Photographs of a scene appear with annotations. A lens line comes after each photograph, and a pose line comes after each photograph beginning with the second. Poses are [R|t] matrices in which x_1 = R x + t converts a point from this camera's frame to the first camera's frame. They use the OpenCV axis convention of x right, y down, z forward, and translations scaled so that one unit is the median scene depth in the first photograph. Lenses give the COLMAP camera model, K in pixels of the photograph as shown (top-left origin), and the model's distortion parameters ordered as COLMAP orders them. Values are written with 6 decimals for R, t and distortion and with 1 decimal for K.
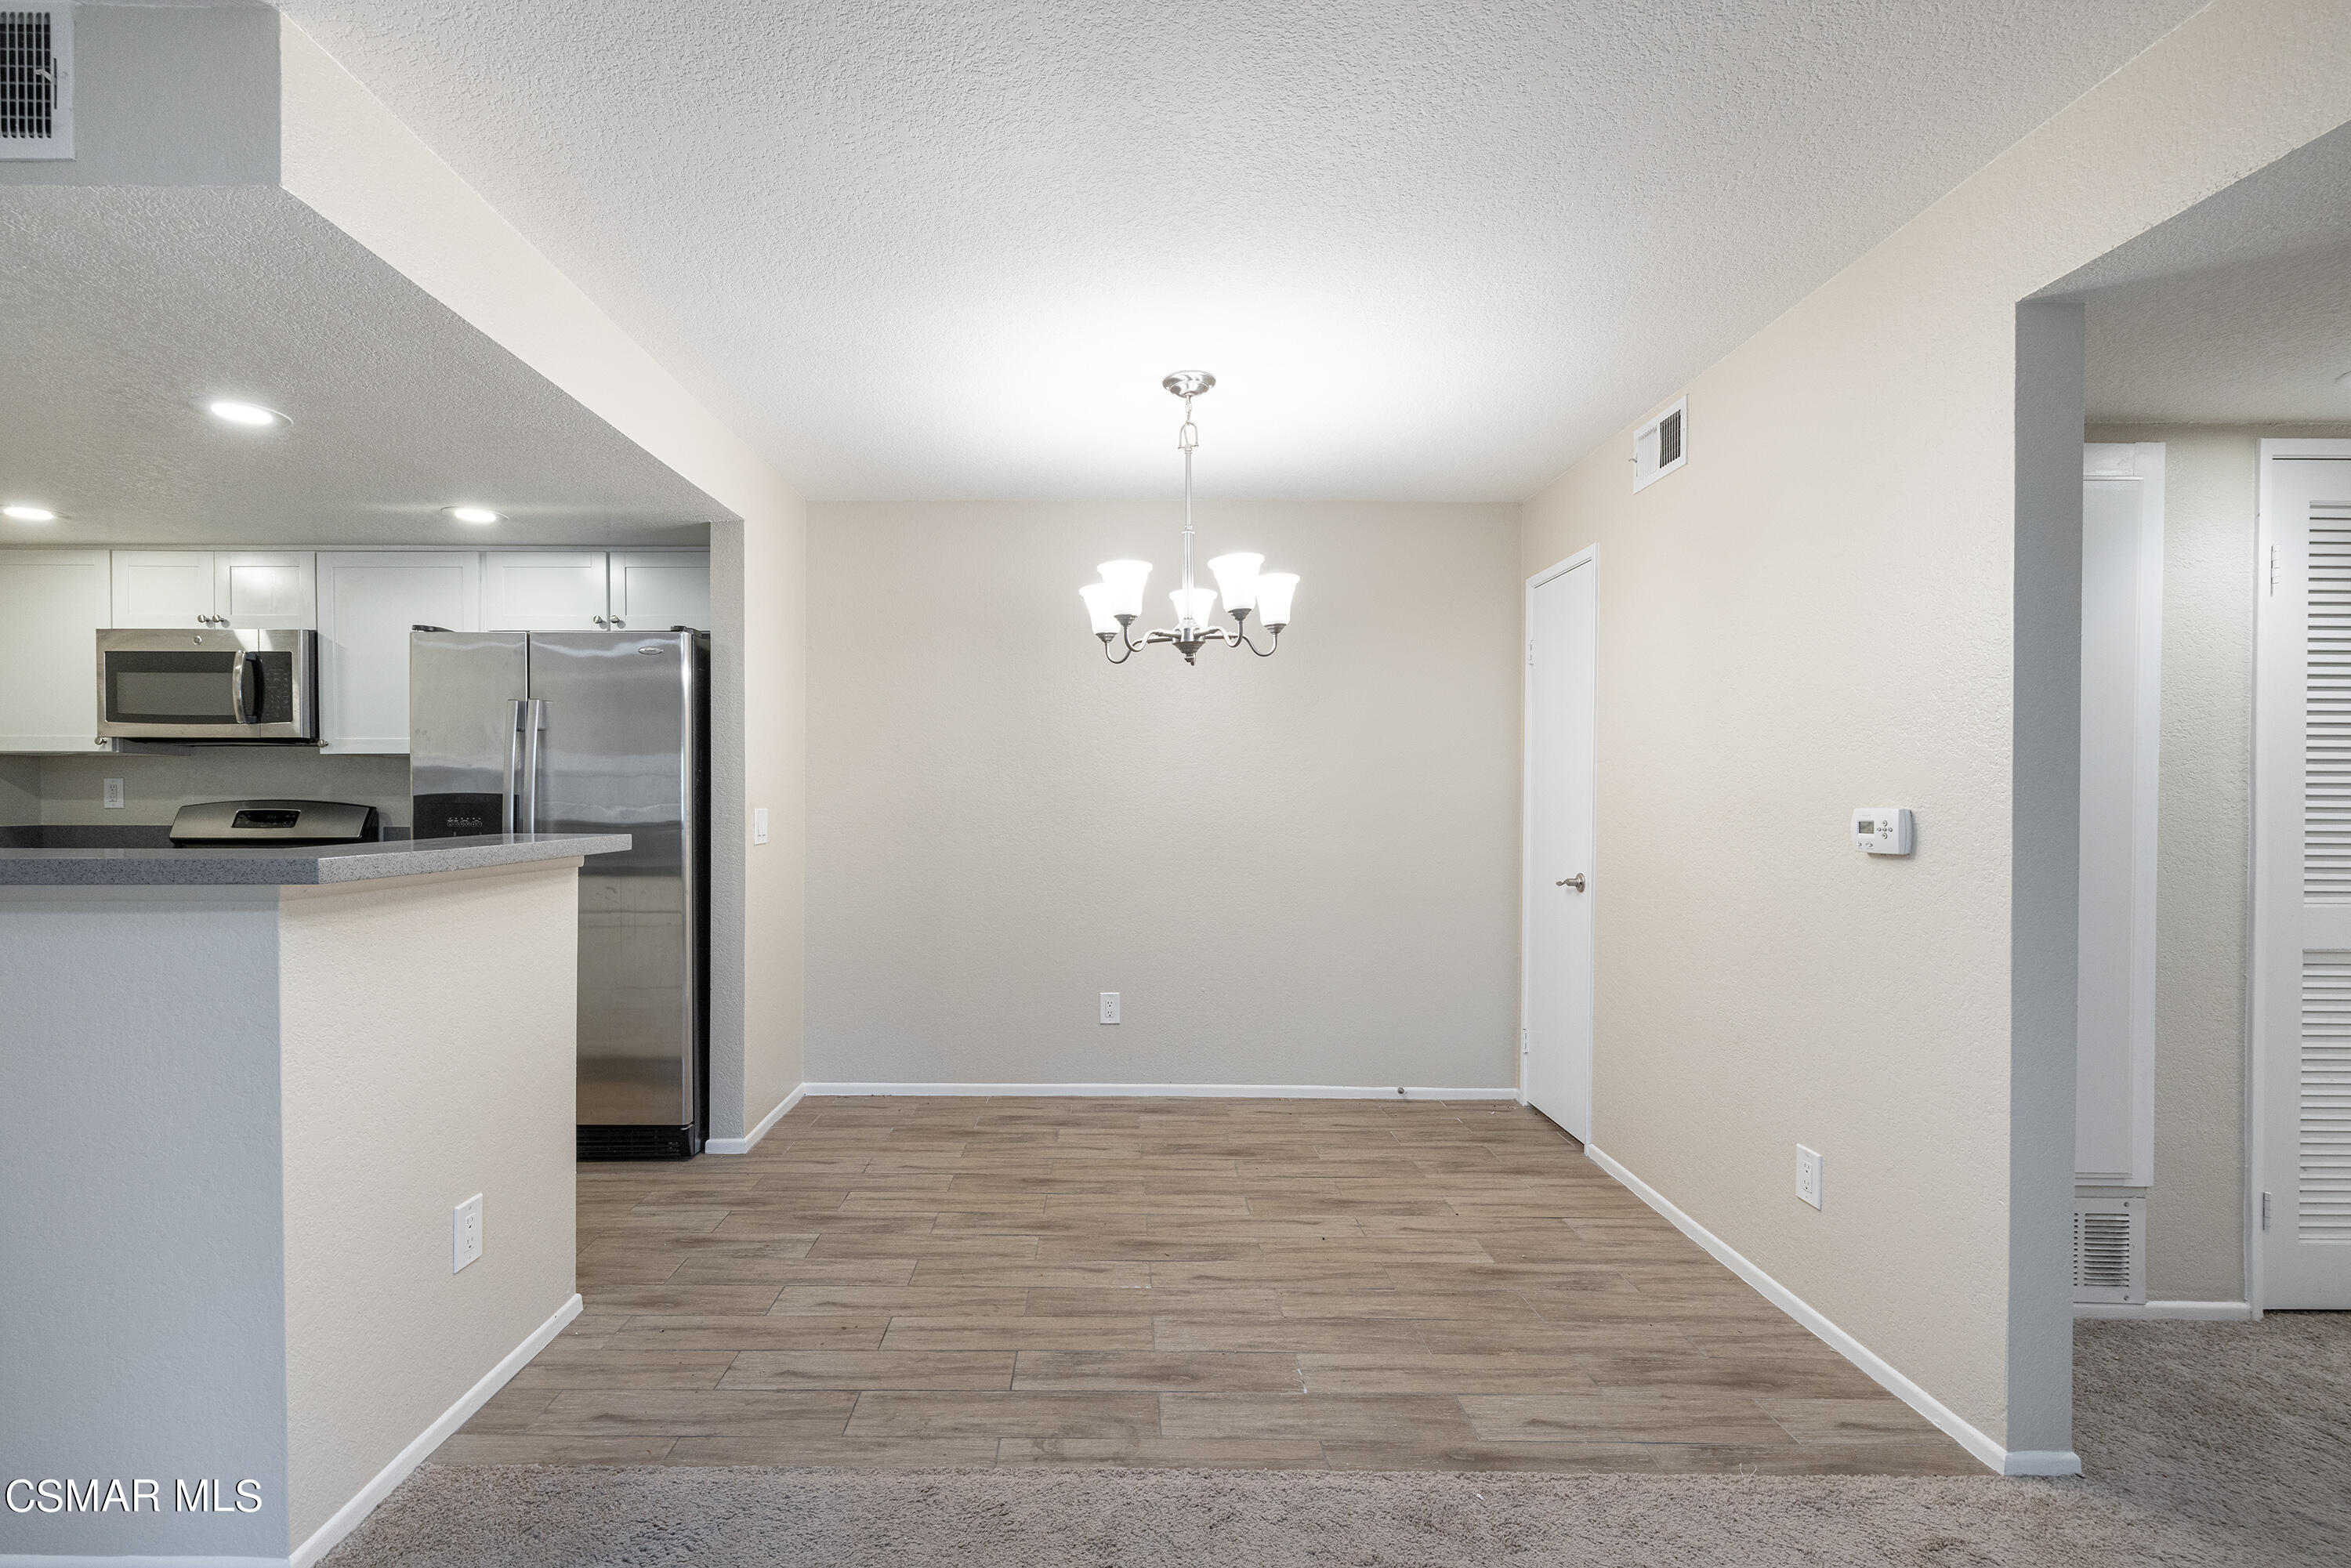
lens RADIAL K [[1033.3, 0, 1119.2], [0, 1033.3, 801.5], [0, 0, 1]] dist [0.000928, -0.000063]
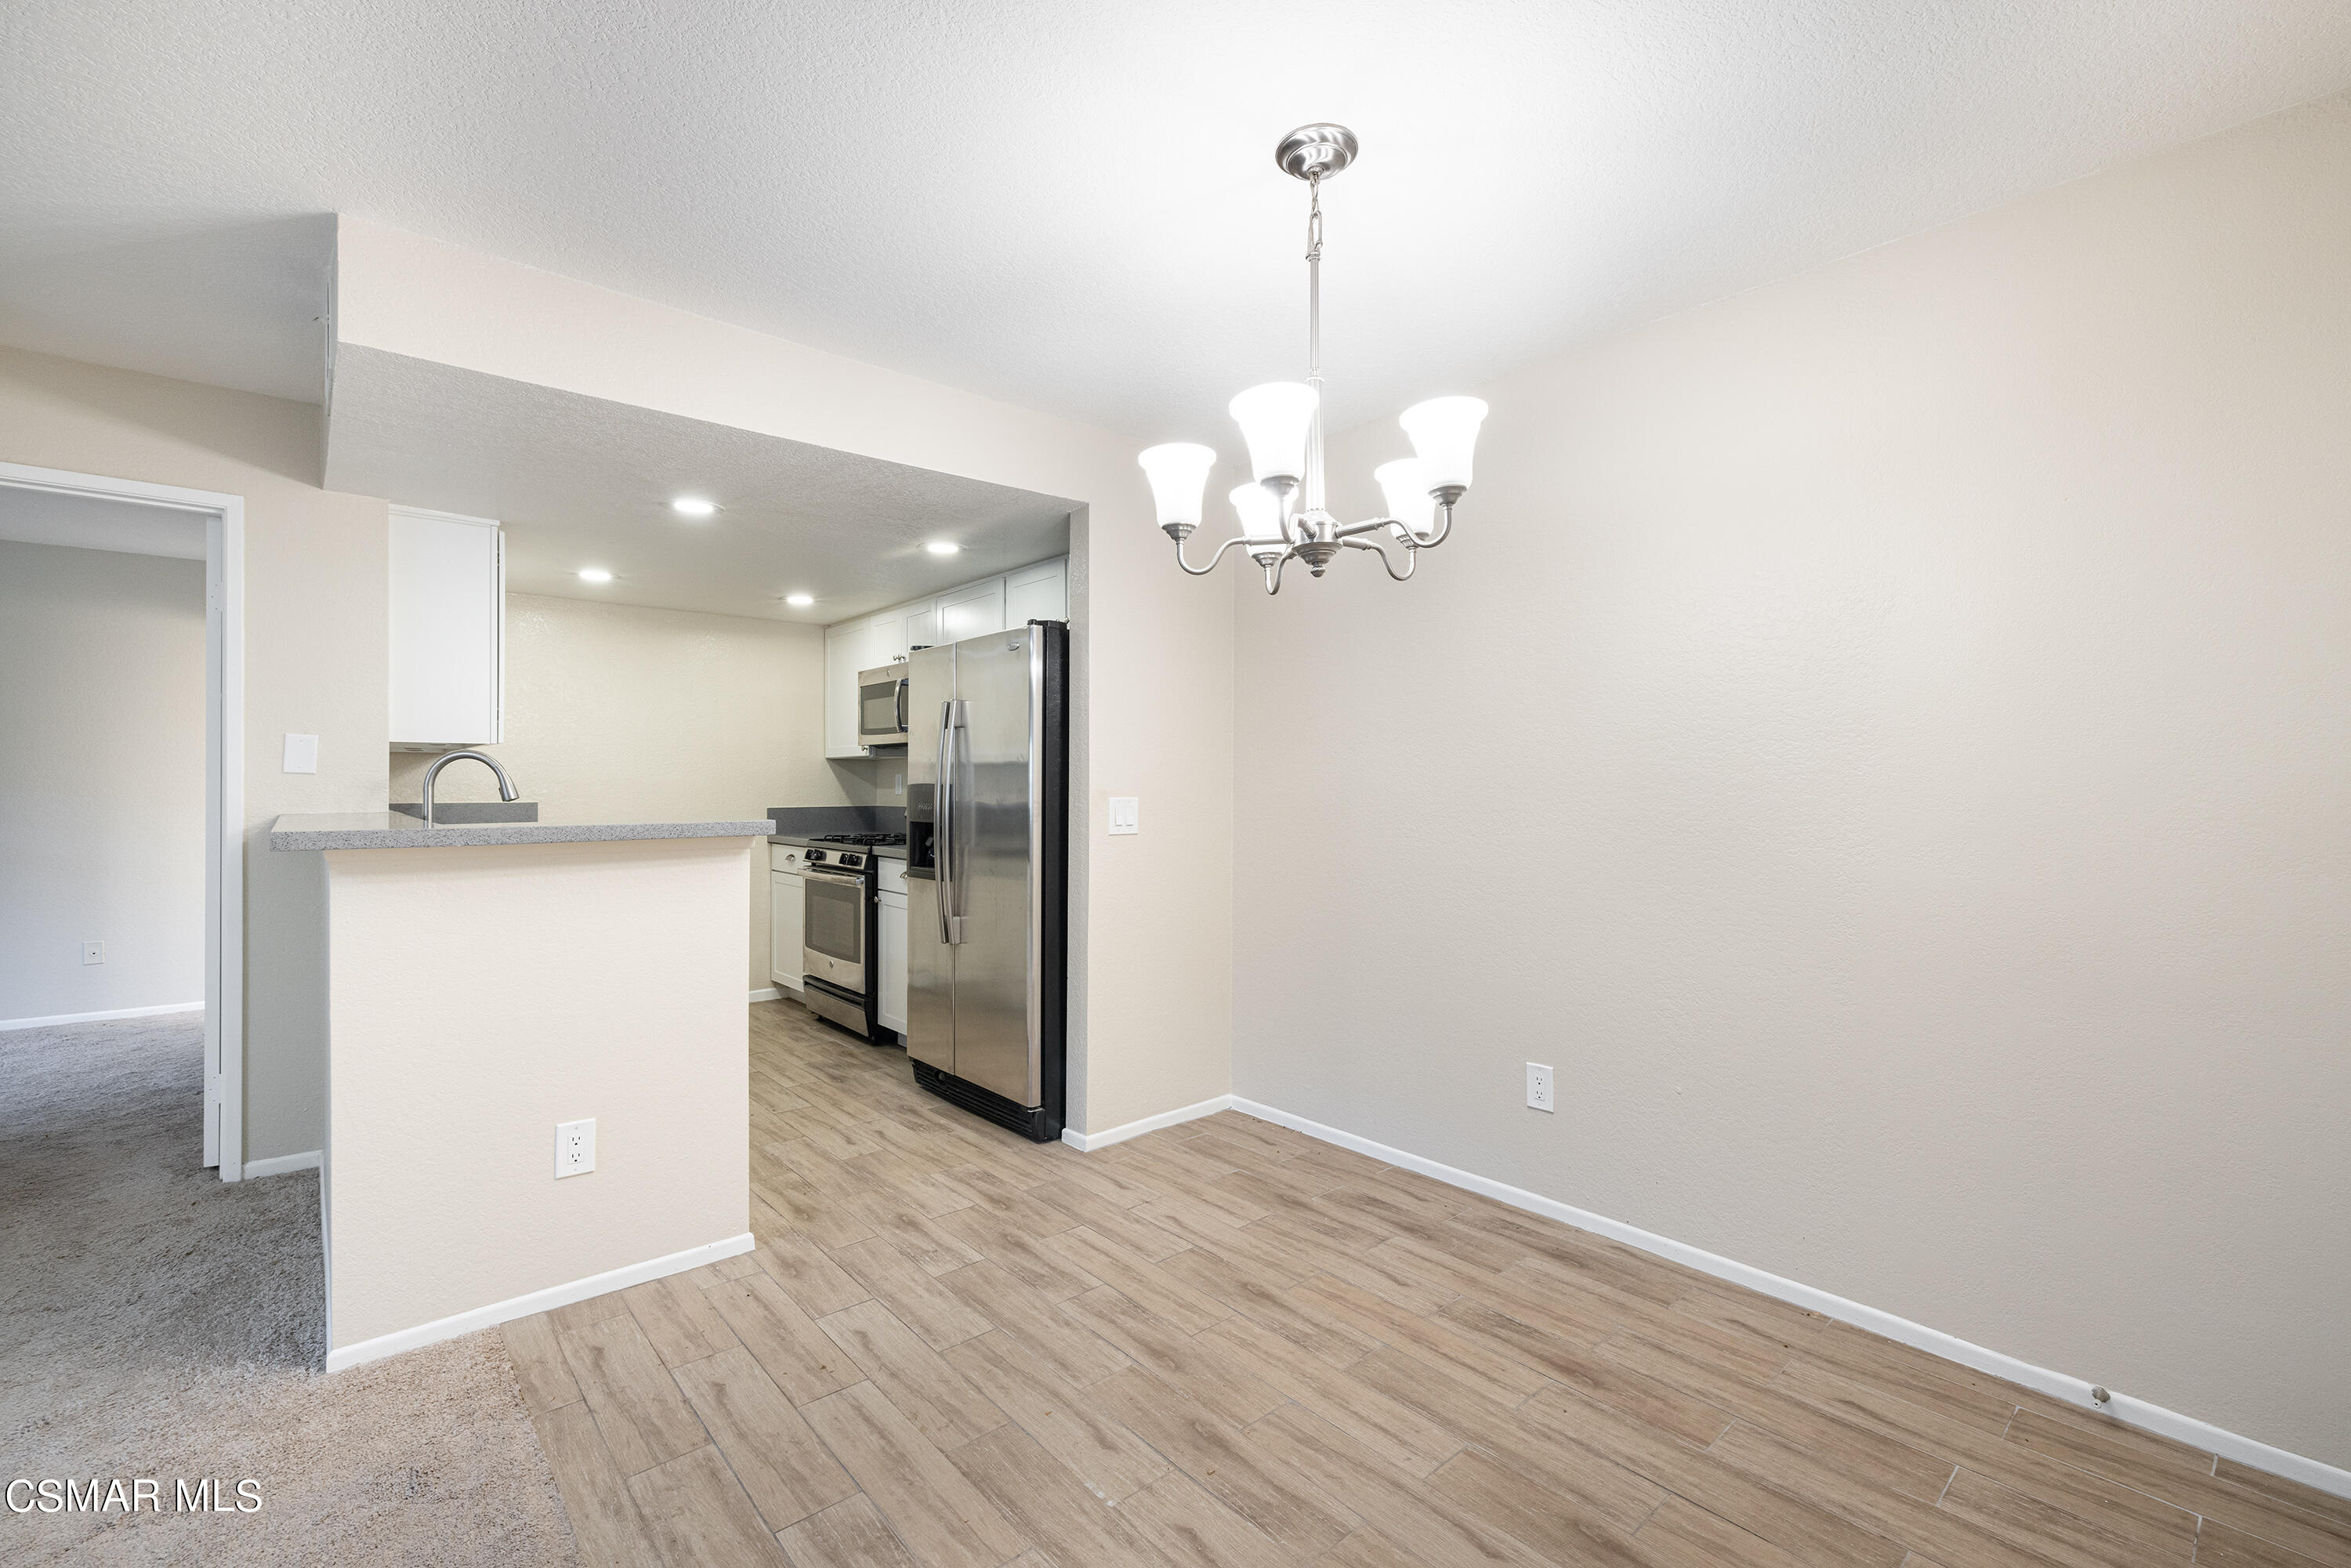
lens RADIAL K [[1012.8, 0, 1175.5], [0, 1012.8, 784.0], [0, 0, 1]] dist [0.000559, 0.000636]
pose [[0.656866, -0.003197, -0.754001, 0.425878], [-0.002748, 0.999974, -0.006635, 0.000396], [0.754002, 0.006430, 0.656840, 0.448465]]
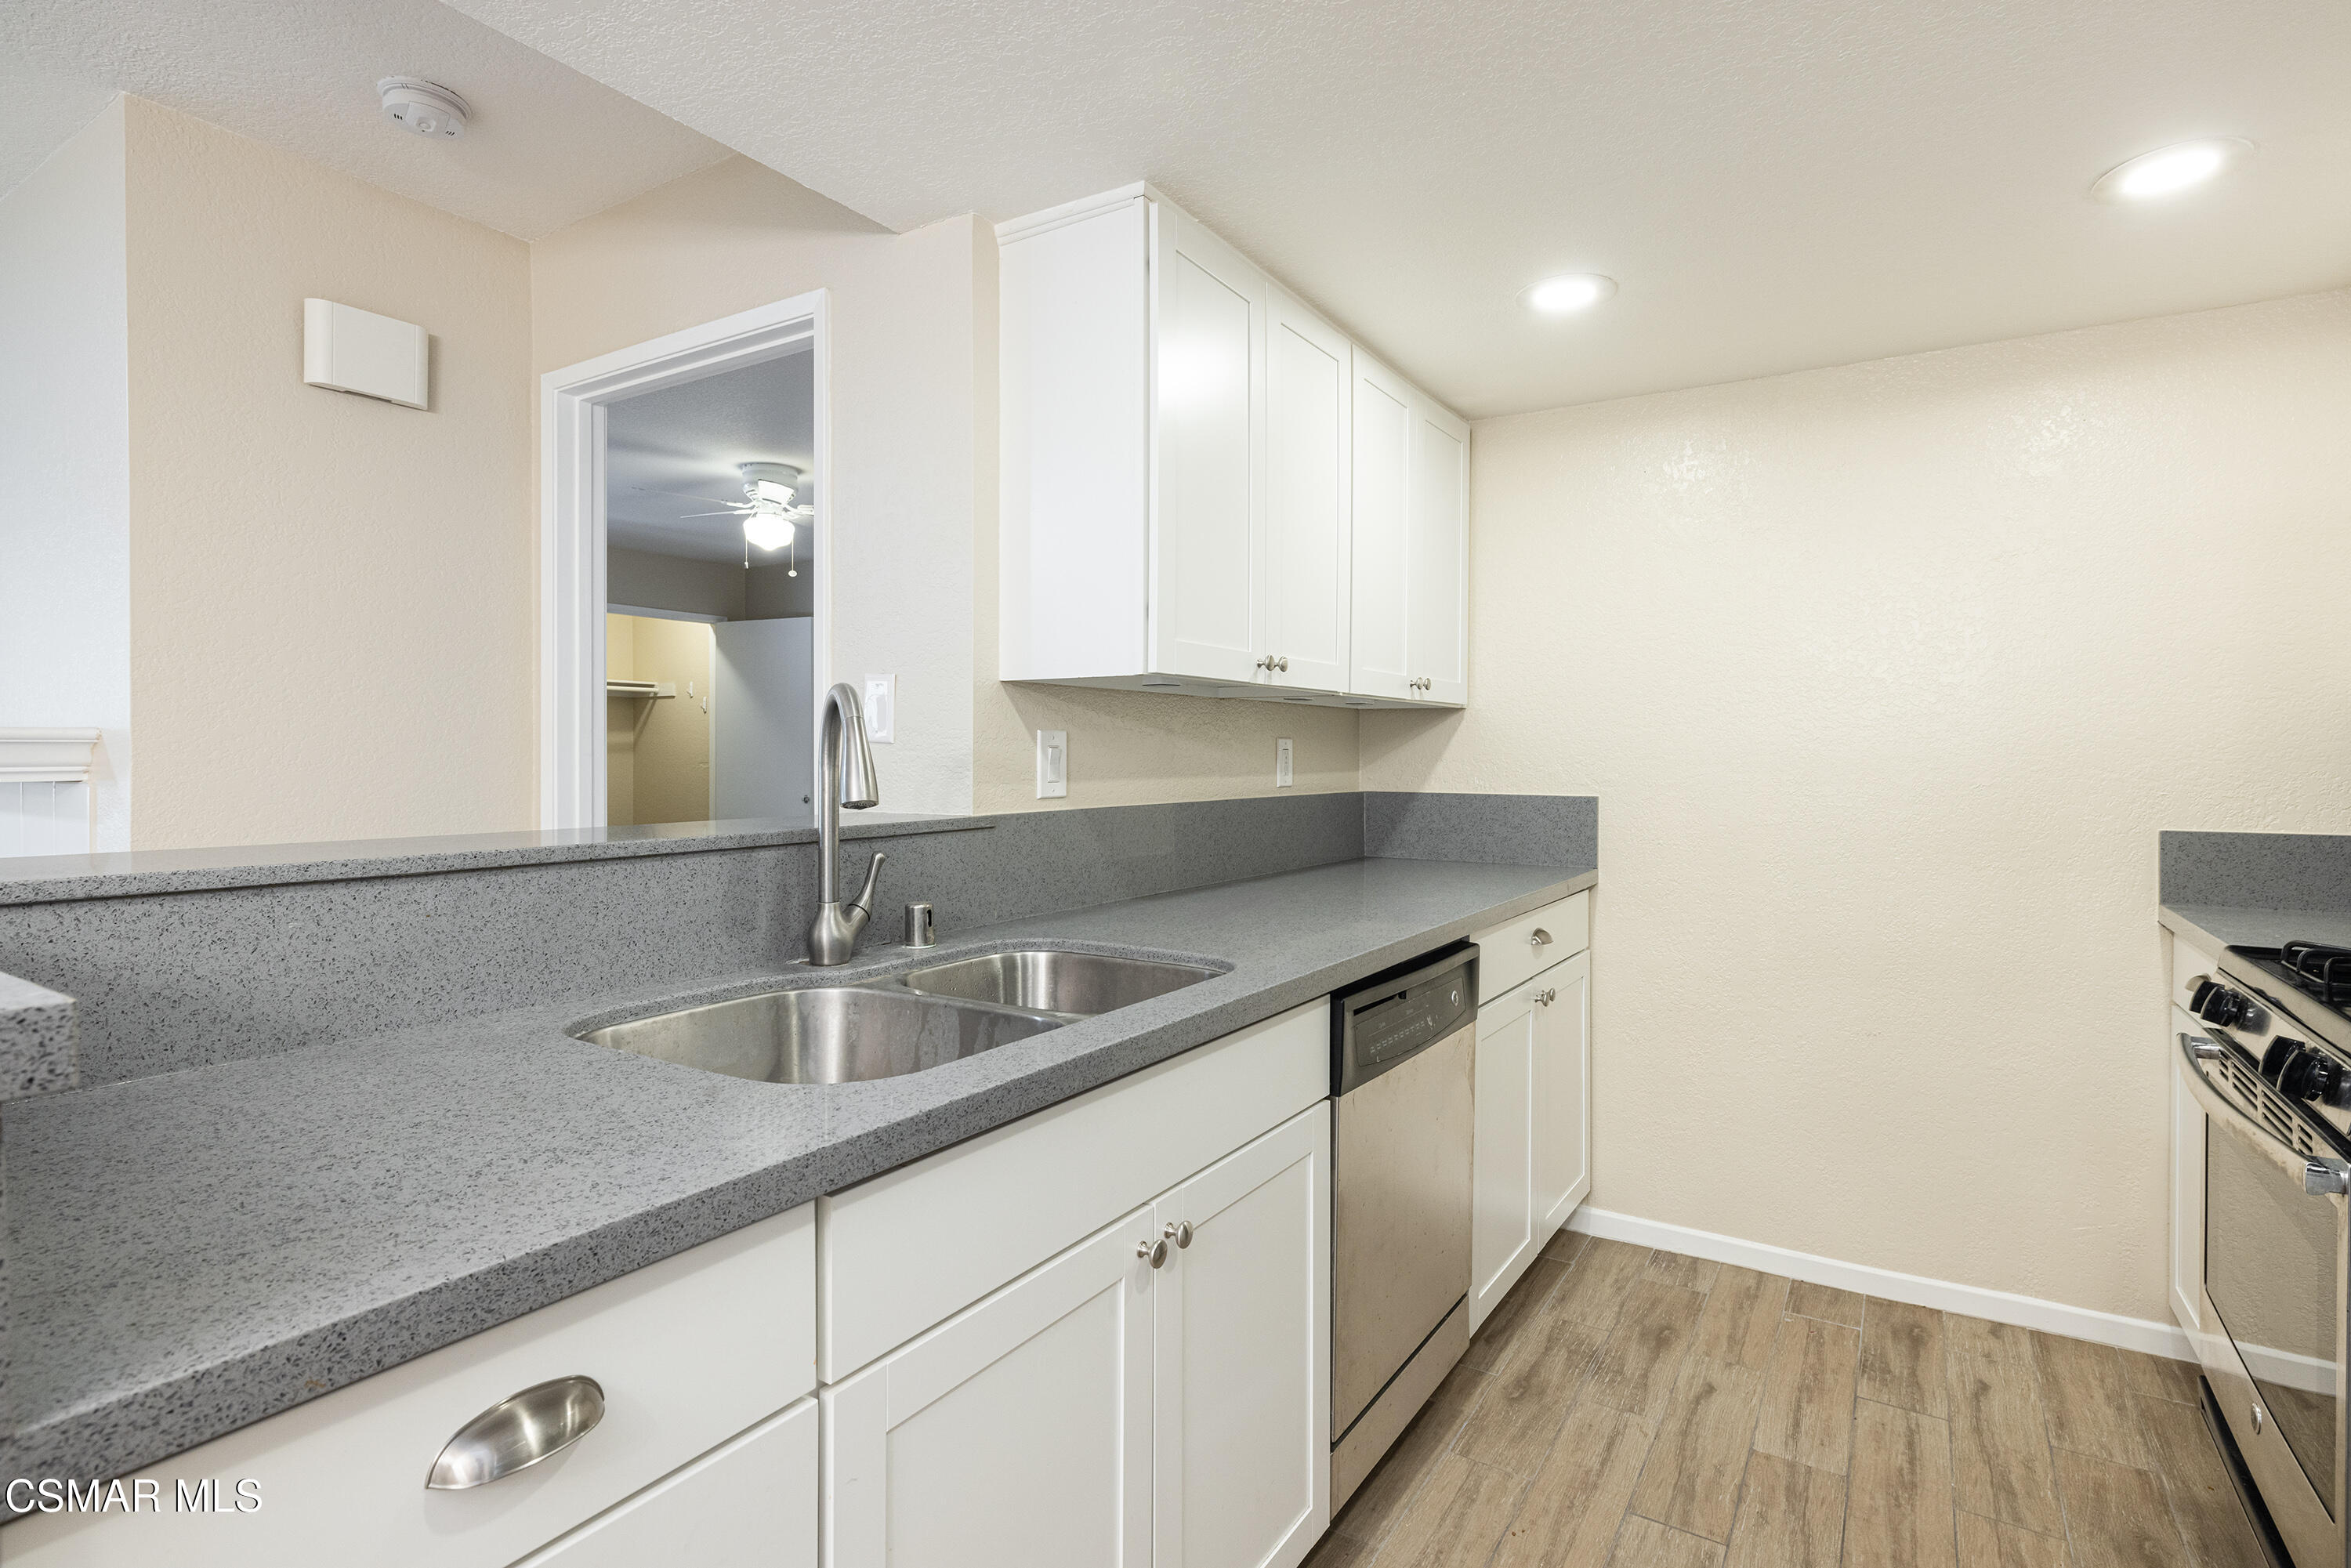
lens RADIAL K [[1143.6, 0, 1180.2], [0, 1143.6, 759.8], [0, 0, 1]] dist [-0.000216, 0.000905]
pose [[-0.539306, -0.002075, -0.842107, -0.385043], [-0.011532, 0.999921, 0.004921, -0.008650], [0.842031, 0.012366, -0.539288, 0.917212]]
